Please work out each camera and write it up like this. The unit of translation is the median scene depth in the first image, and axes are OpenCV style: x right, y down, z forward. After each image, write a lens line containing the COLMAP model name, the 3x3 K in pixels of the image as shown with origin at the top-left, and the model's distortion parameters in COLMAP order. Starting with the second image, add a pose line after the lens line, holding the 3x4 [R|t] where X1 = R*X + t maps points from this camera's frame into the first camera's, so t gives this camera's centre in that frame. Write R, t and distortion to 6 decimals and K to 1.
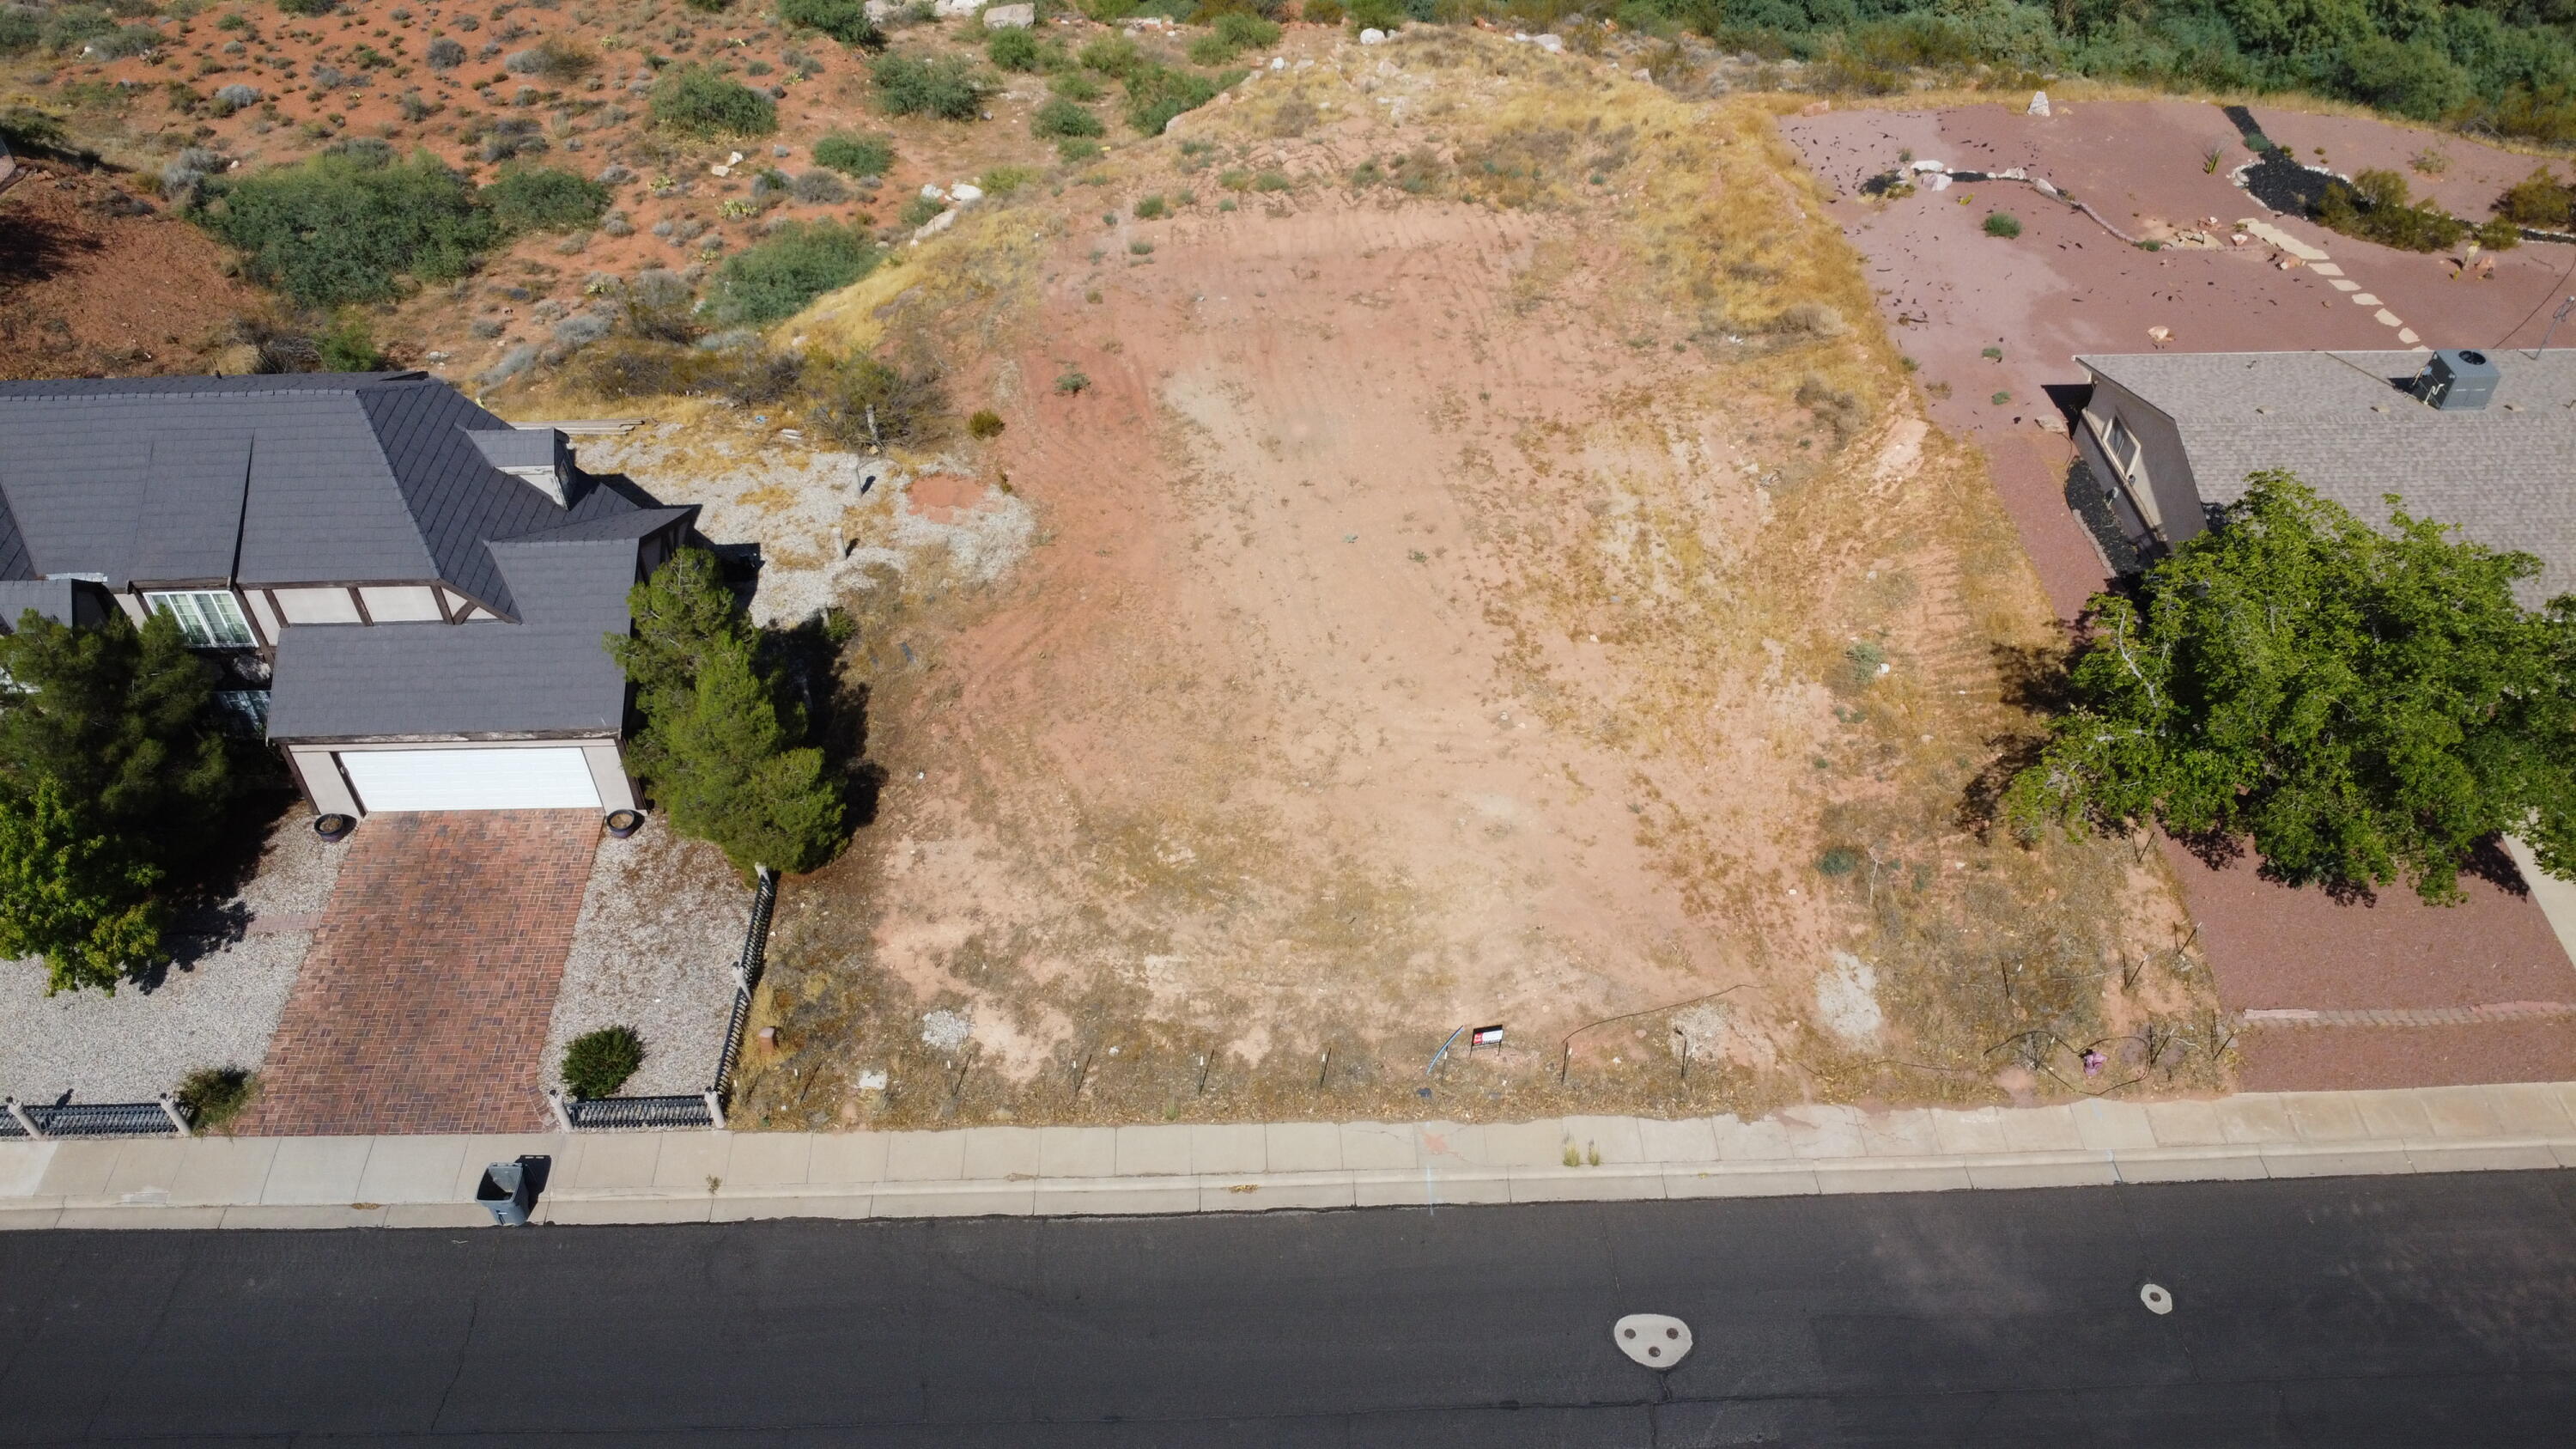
lens RADIAL K [[1876.0, 0, 1293.6], [0, 1876.0, 714.7], [0, 0, 1]] dist [-0.020055, -0.023039]
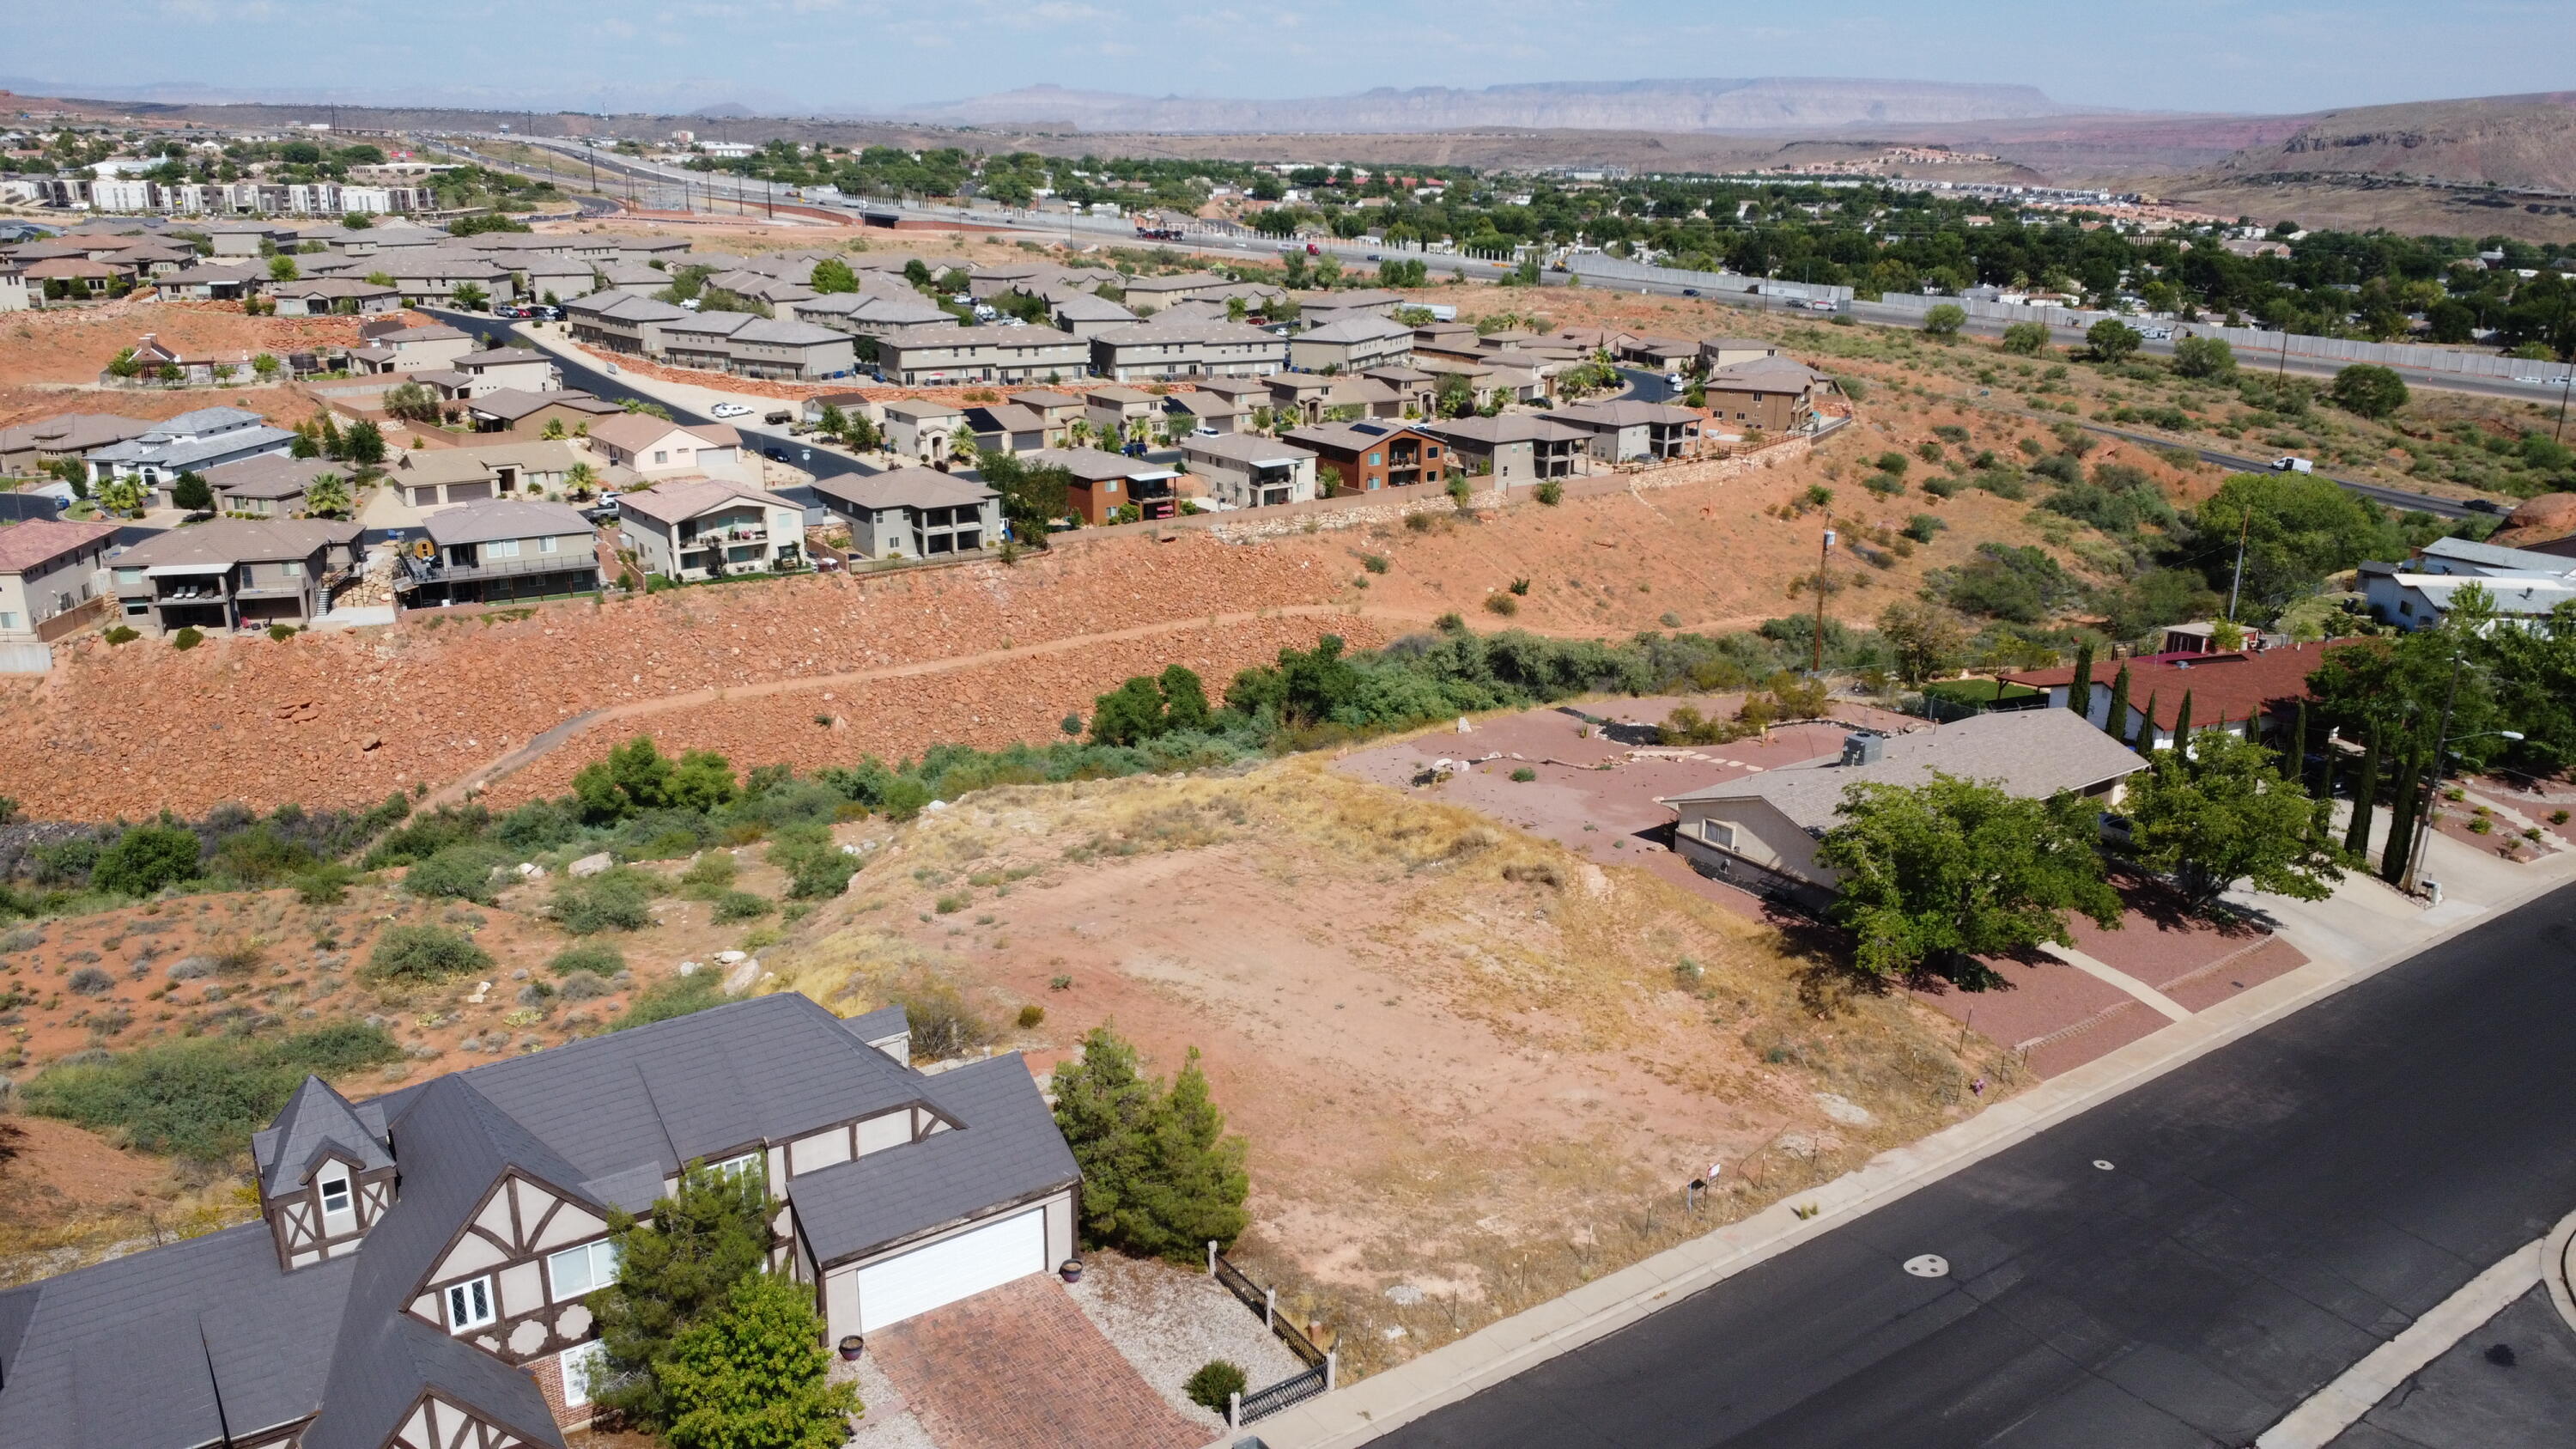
lens RADIAL K [[1876.0, 0, 1293.6], [0, 1876.0, 714.7], [0, 0, 1]] dist [-0.020055, -0.023039]
pose [[0.840333, -0.158428, 0.518403, -0.801419], [0.377176, 0.857759, -0.349266, 0.225977], [-0.389332, 0.489029, 0.780558, -0.201653]]
